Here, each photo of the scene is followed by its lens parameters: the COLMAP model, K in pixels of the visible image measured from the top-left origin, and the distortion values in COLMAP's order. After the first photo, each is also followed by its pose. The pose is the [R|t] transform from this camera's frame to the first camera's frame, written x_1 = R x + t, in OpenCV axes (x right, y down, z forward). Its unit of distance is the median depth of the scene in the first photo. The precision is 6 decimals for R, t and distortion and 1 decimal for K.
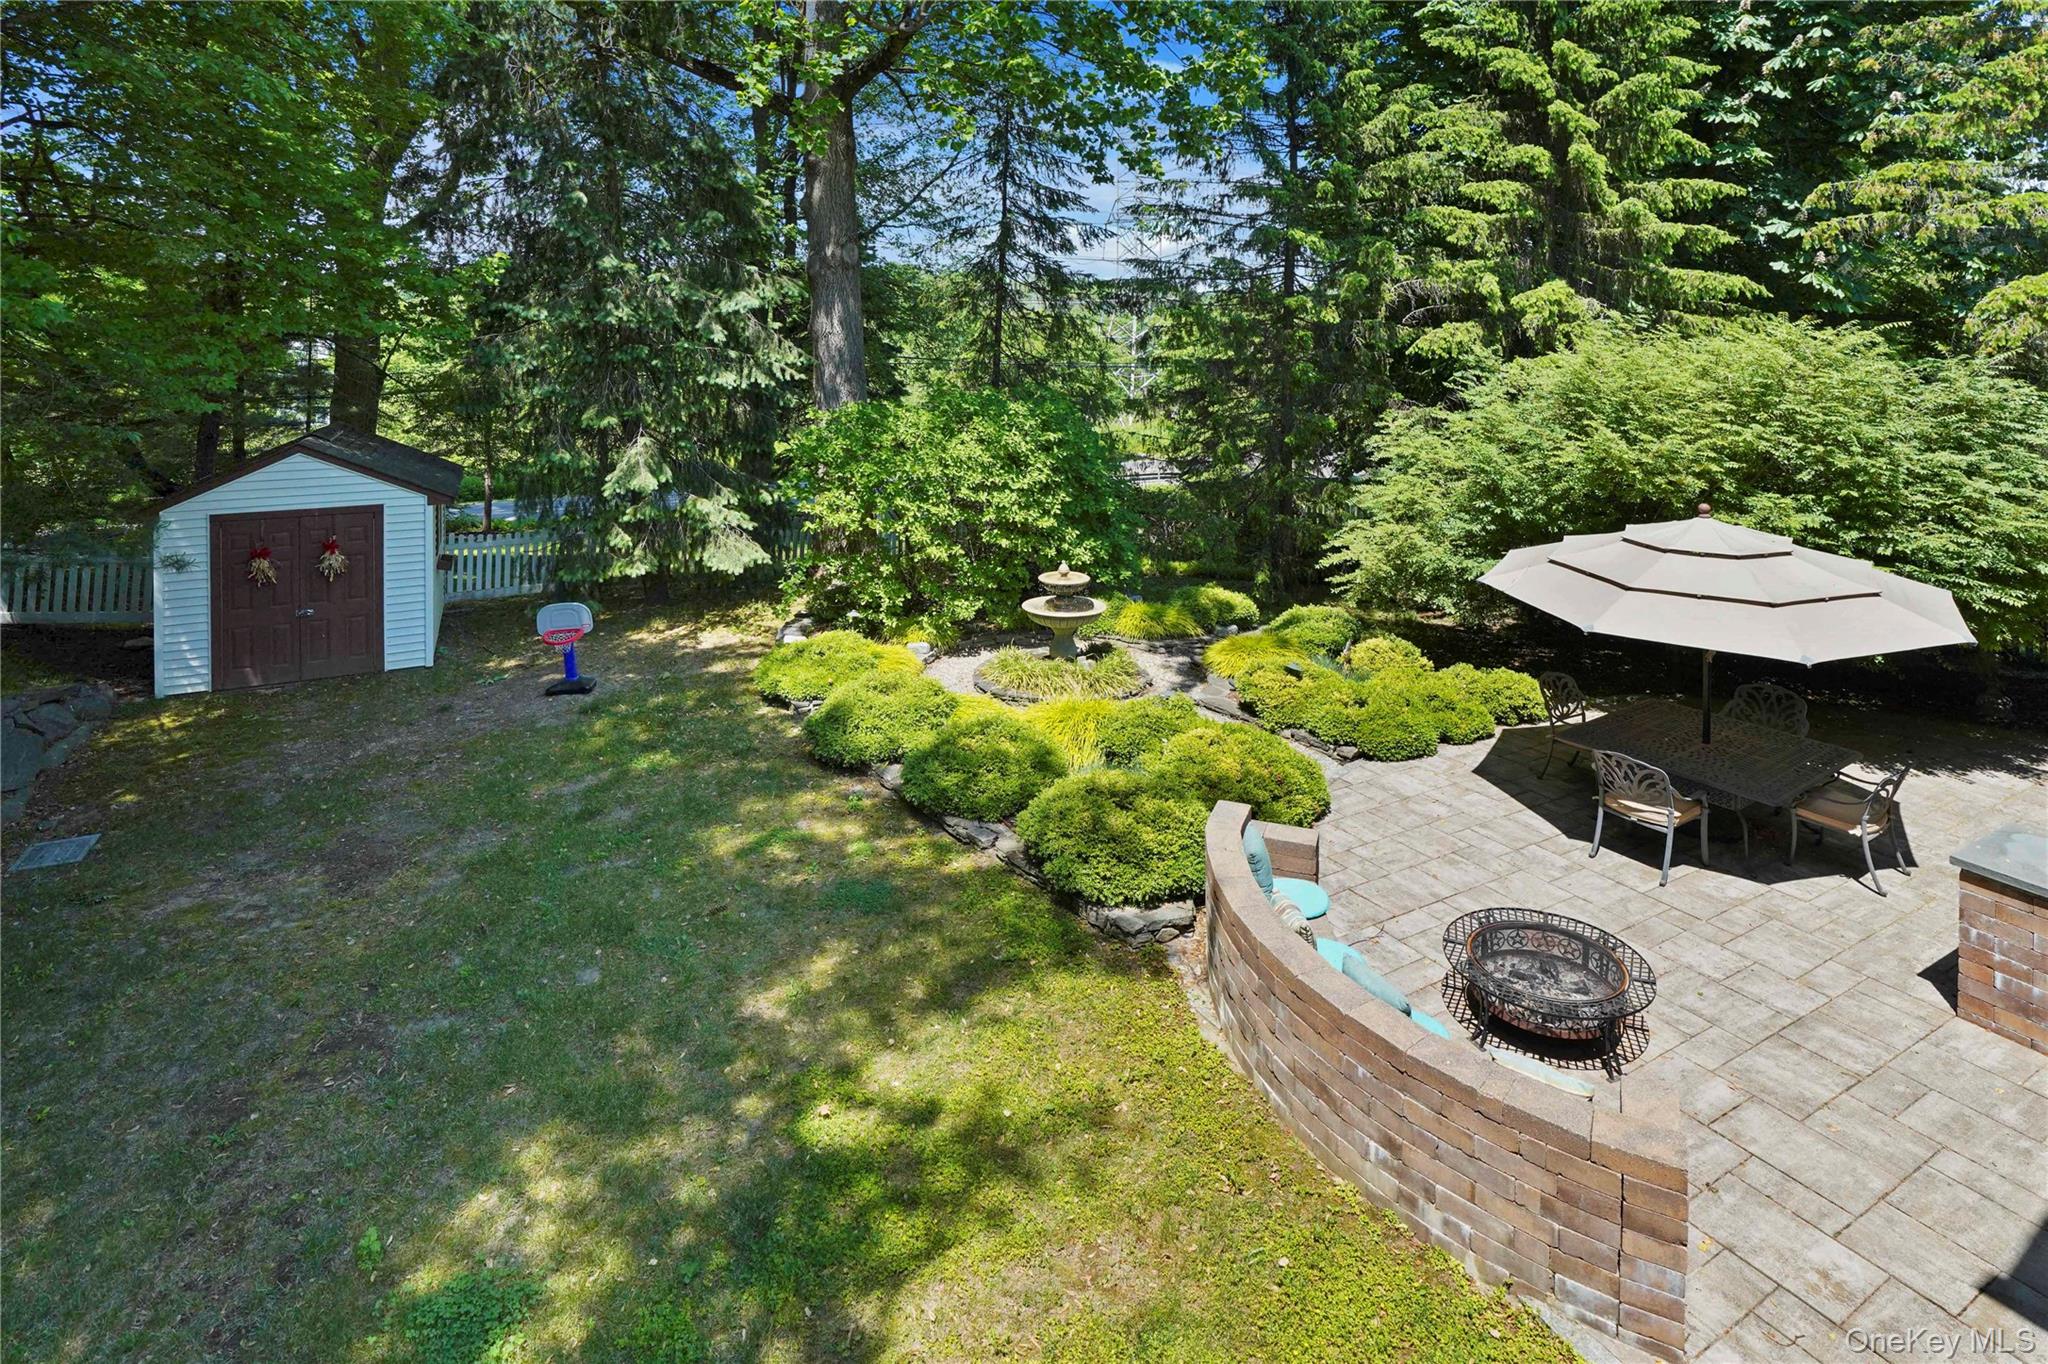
lens RADIAL K [[957.8, 0, 1024.0], [0, 957.8, 682.0], [0, 0, 1]] dist [-0.027309, -0.000396]
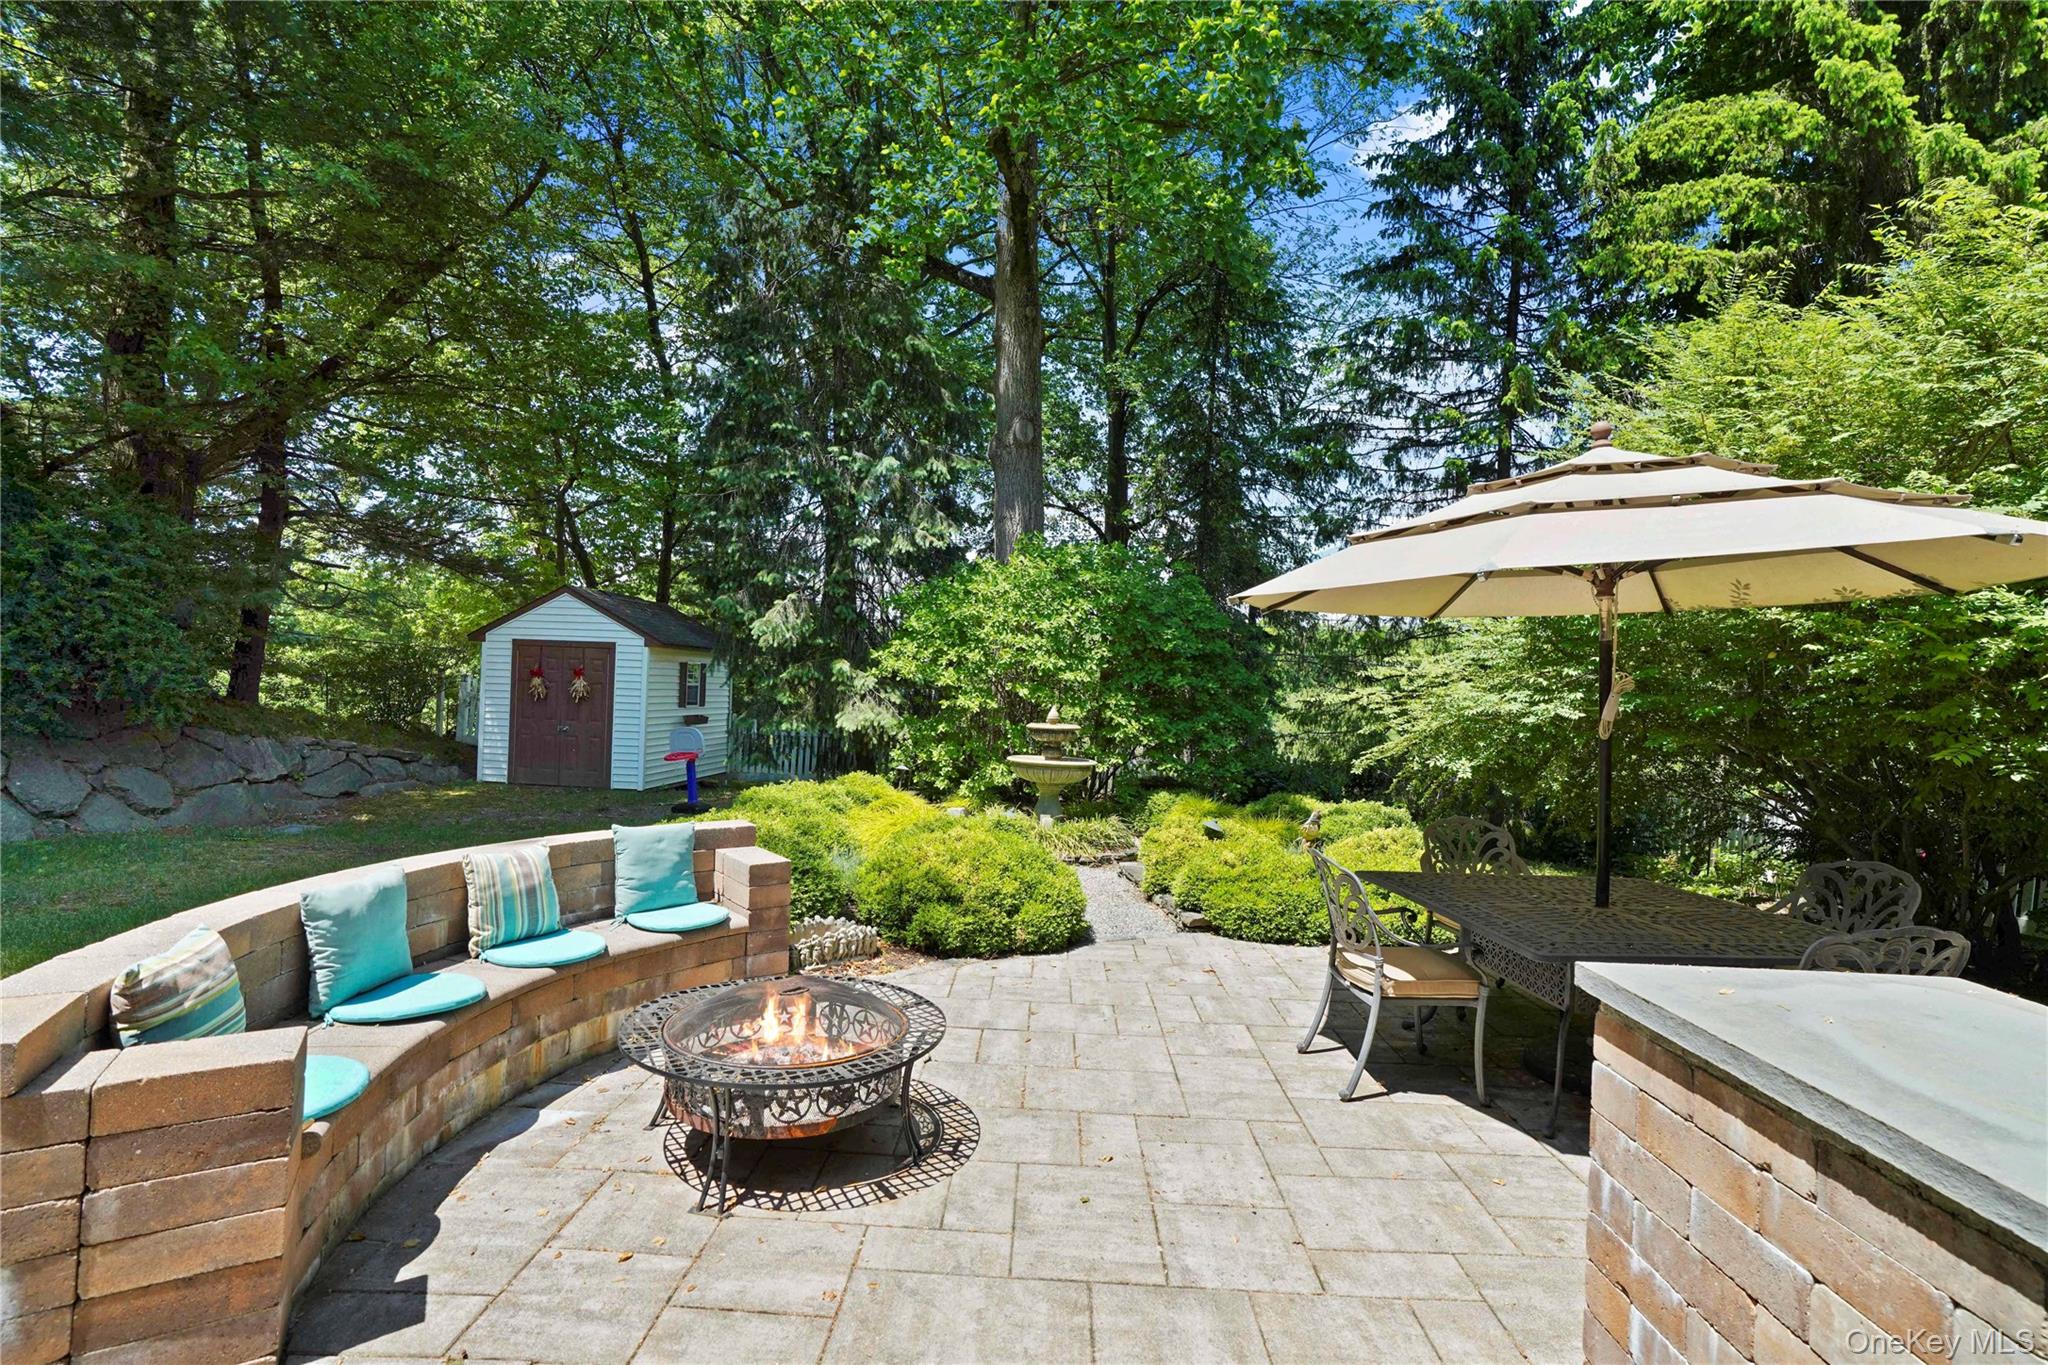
lens RADIAL K [[957.8, 0, 1024.0], [0, 957.8, 682.5], [0, 0, 1]] dist [-0.027309, -0.000396]
pose [[0.868261, 0.052807, -0.493289, 0.449111], [-0.217546, 0.934149, -0.282912, 0.108508], [0.445865, 0.352955, 0.822573, 0.225541]]
